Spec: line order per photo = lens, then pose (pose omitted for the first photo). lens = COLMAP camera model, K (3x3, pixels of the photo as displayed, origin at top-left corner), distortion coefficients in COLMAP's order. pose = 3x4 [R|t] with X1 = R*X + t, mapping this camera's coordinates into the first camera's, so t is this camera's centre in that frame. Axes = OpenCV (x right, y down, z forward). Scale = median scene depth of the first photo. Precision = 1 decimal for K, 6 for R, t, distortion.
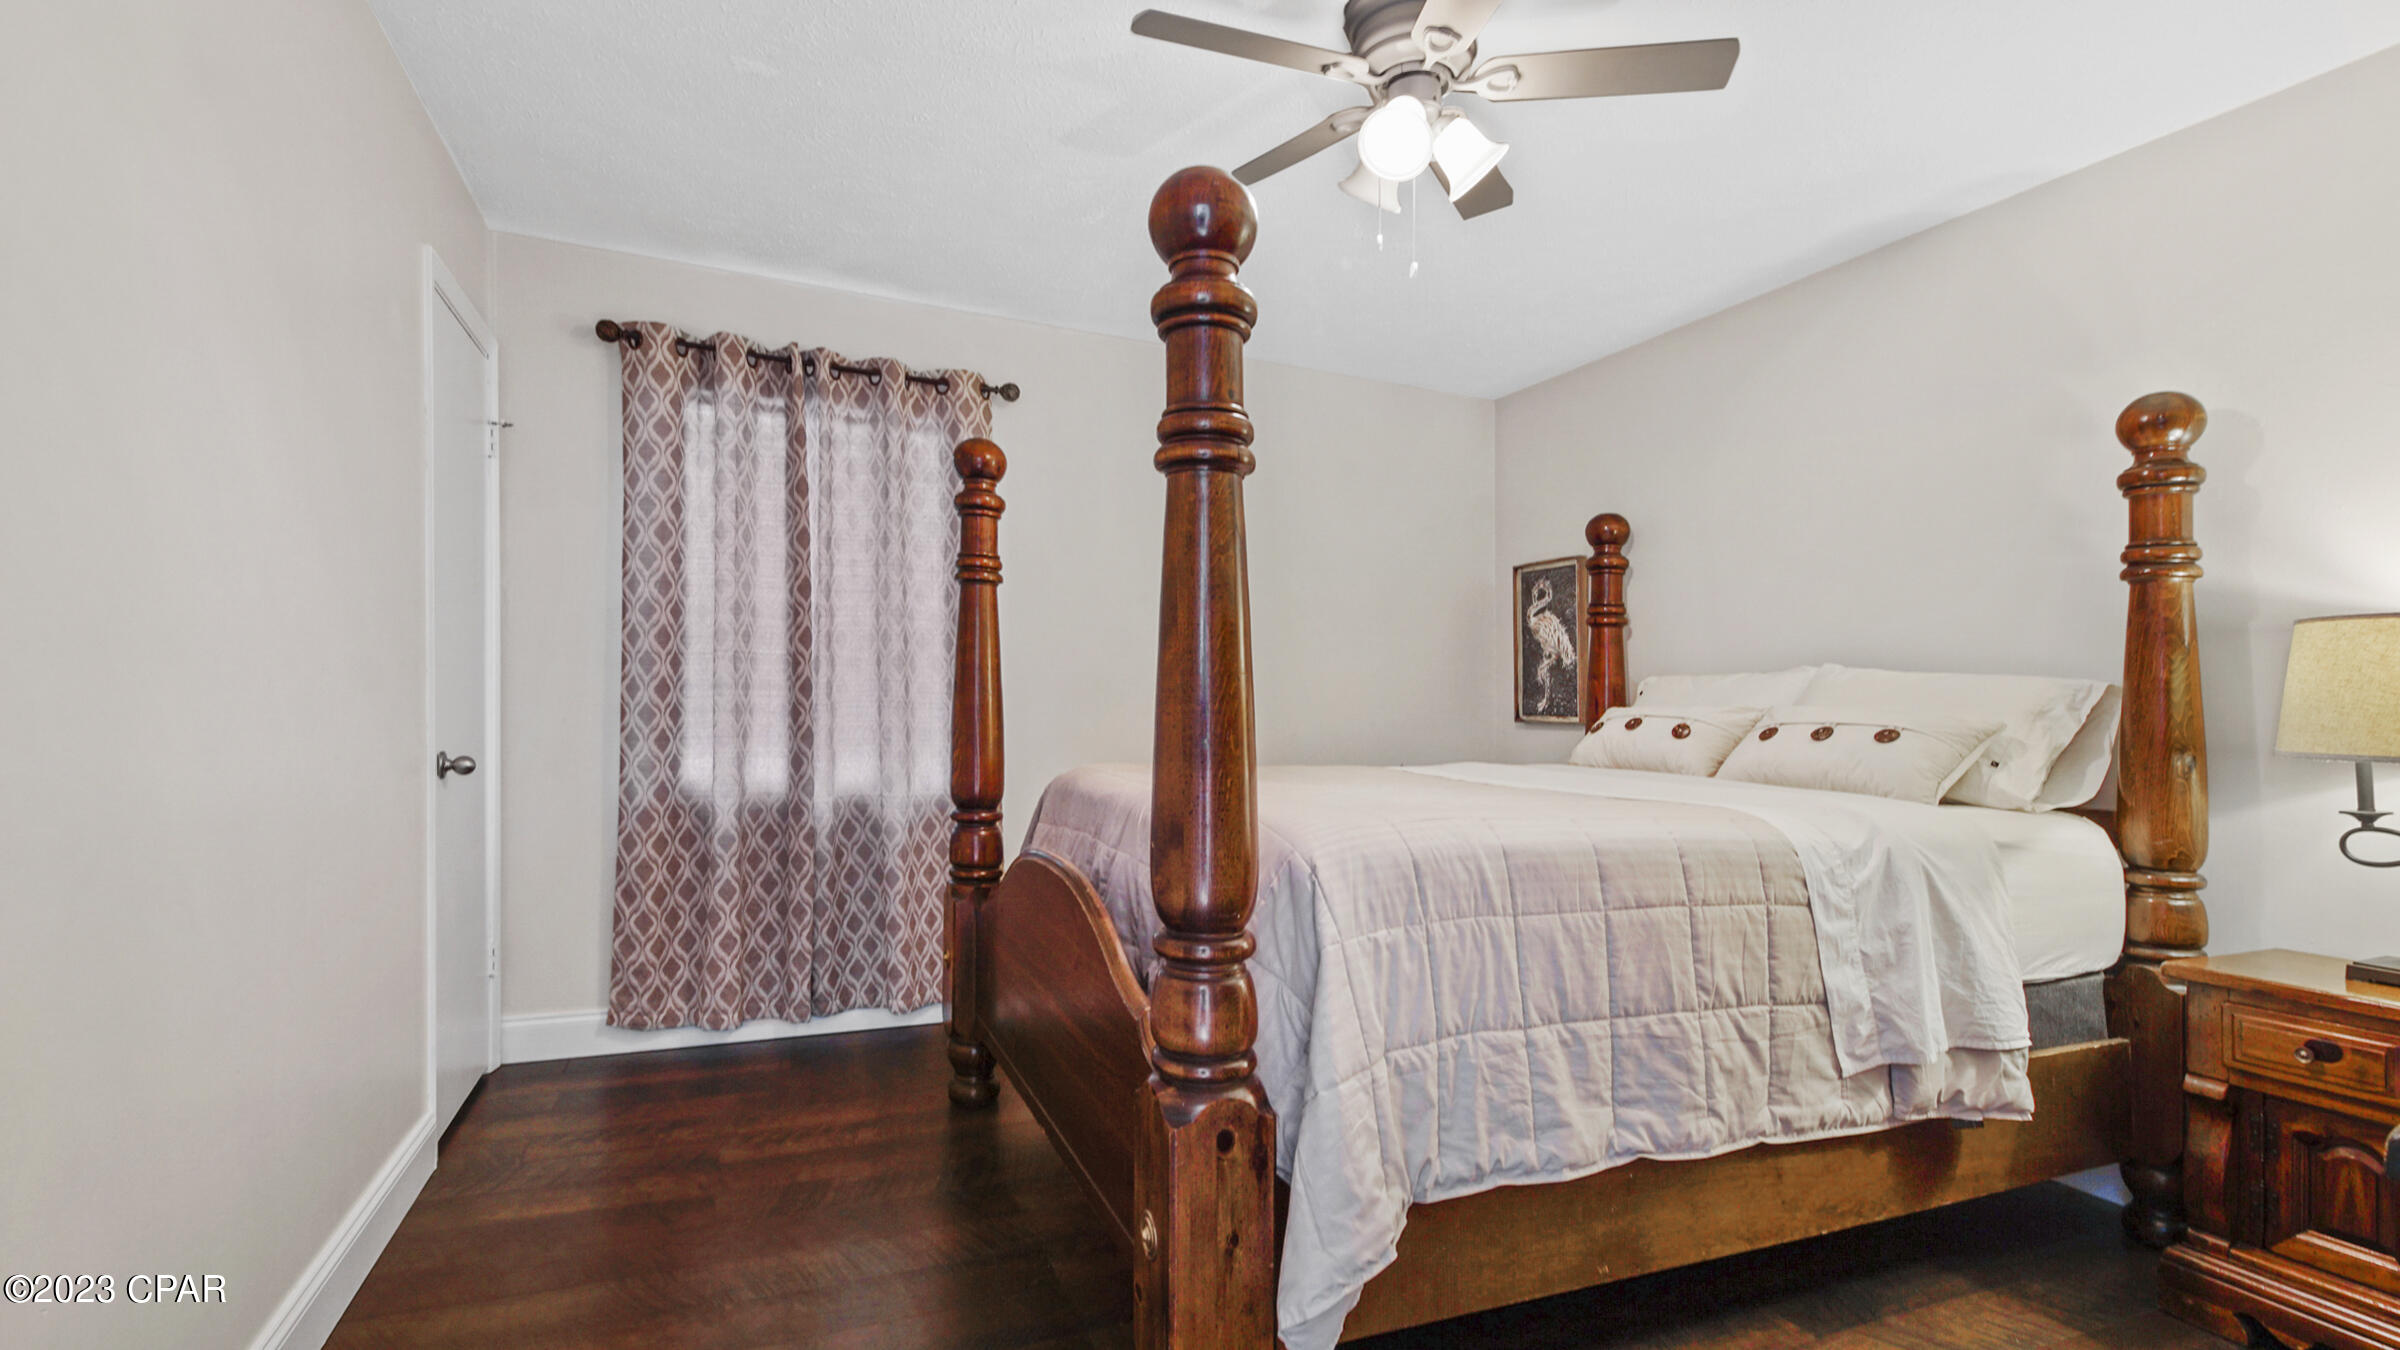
lens RADIAL K [[1078.6, 0, 1192.0], [0, 1078.6, 682.4], [0, 0, 1]] dist [0.035534, -0.022473]
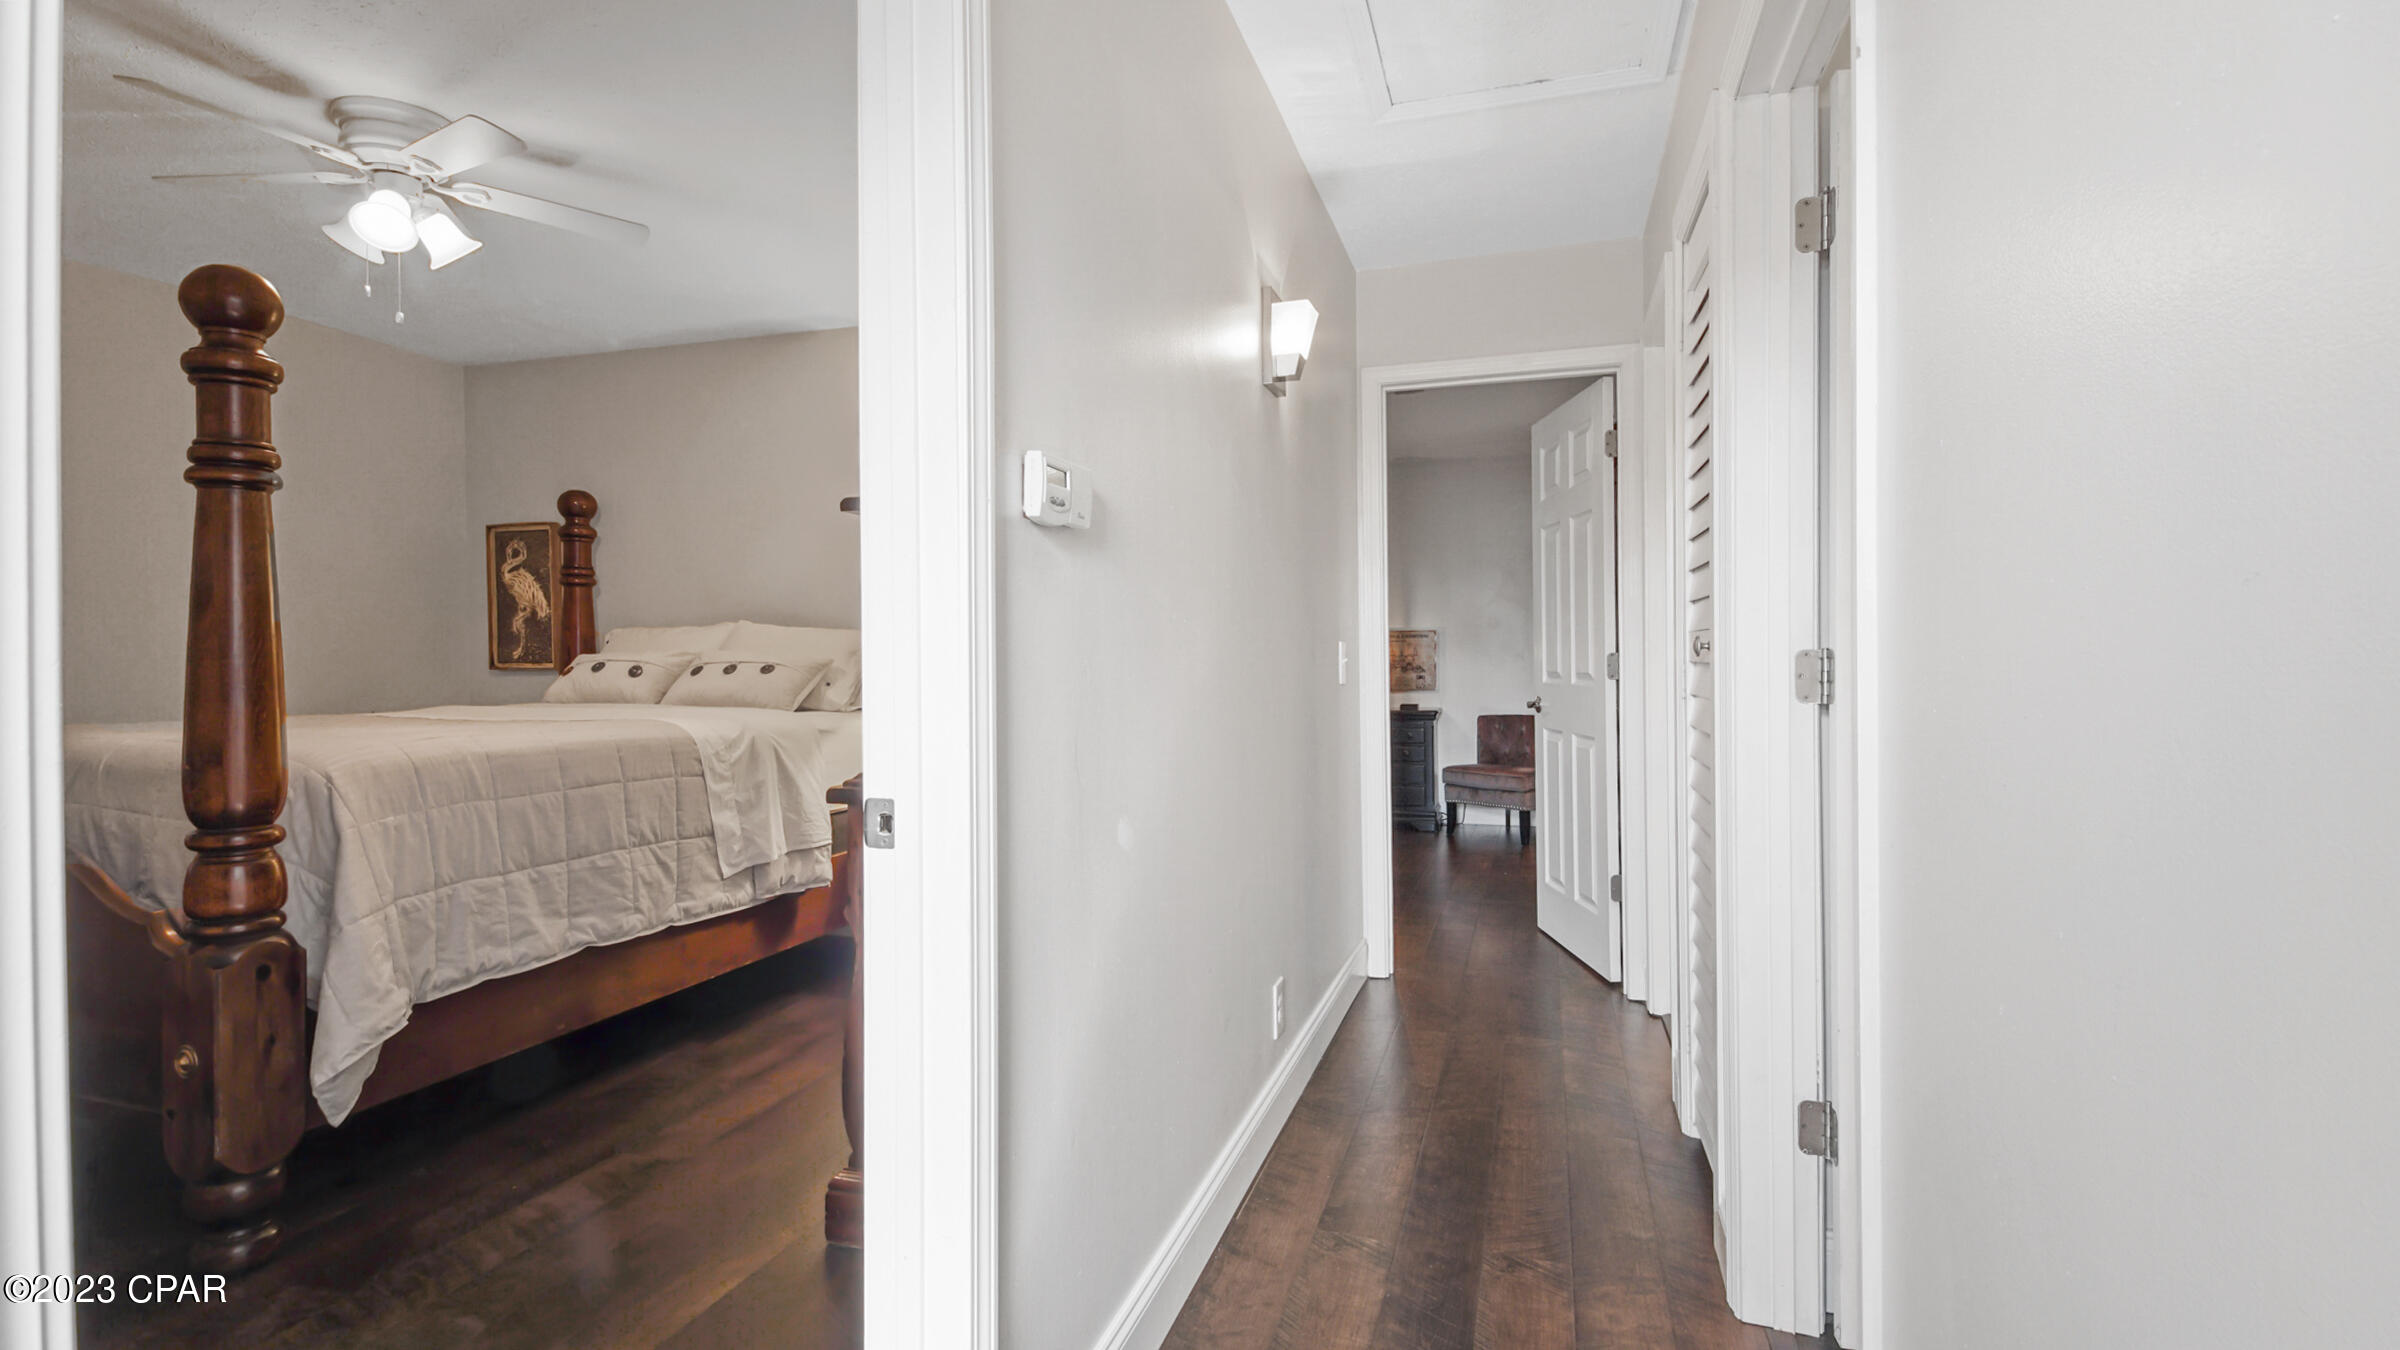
lens RADIAL K [[1110.9, 0, 1194.3], [0, 1110.9, 634.2], [0, 0, 1]] dist [0.038460, -0.024965]
pose [[0.656332, -0.008632, 0.754423, -0.216286], [0.002340, 0.999953, 0.009405, -0.018785], [-0.754468, -0.004407, 0.656322, -0.676414]]
